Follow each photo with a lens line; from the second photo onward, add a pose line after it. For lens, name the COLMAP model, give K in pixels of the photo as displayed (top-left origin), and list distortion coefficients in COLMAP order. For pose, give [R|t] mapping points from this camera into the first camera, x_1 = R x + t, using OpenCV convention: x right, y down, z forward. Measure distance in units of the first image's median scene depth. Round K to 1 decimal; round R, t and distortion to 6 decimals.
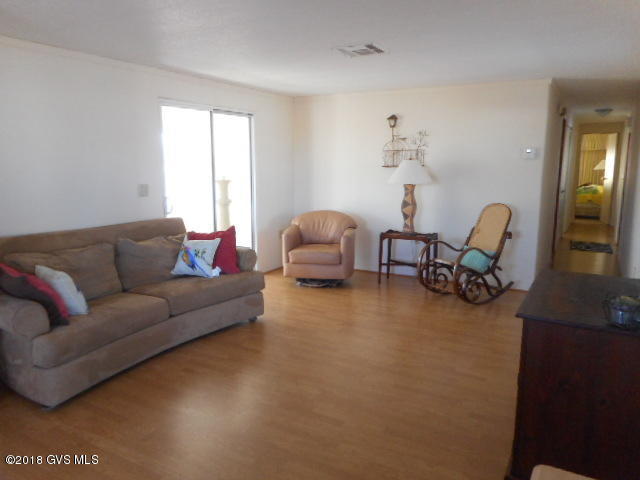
lens RADIAL K [[469.7, 0, 320.0], [0, 469.7, 240.0], [0, 0, 1]] dist [0.000006, 0.002677]
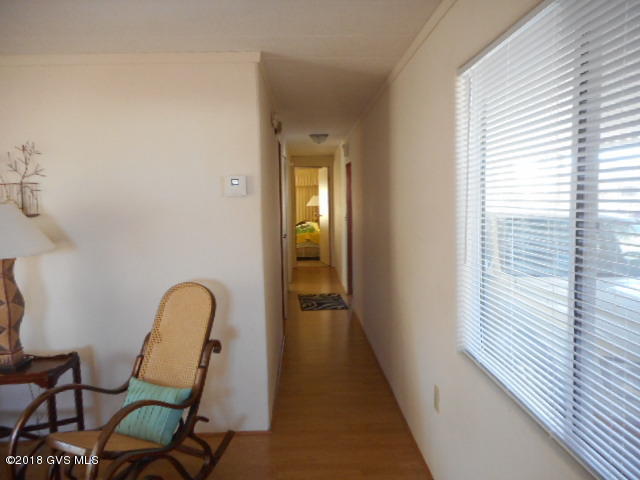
lens RADIAL K [[469.7, 0, 320.0], [0, 469.7, 240.0], [0, 0, 1]] dist [0.000006, 0.002677]
pose [[0.840031, -0.070278, 0.537968, 0.142358], [0.113674, 0.992365, -0.047863, -0.053009], [-0.530496, 0.101359, 0.841605, 0.307053]]
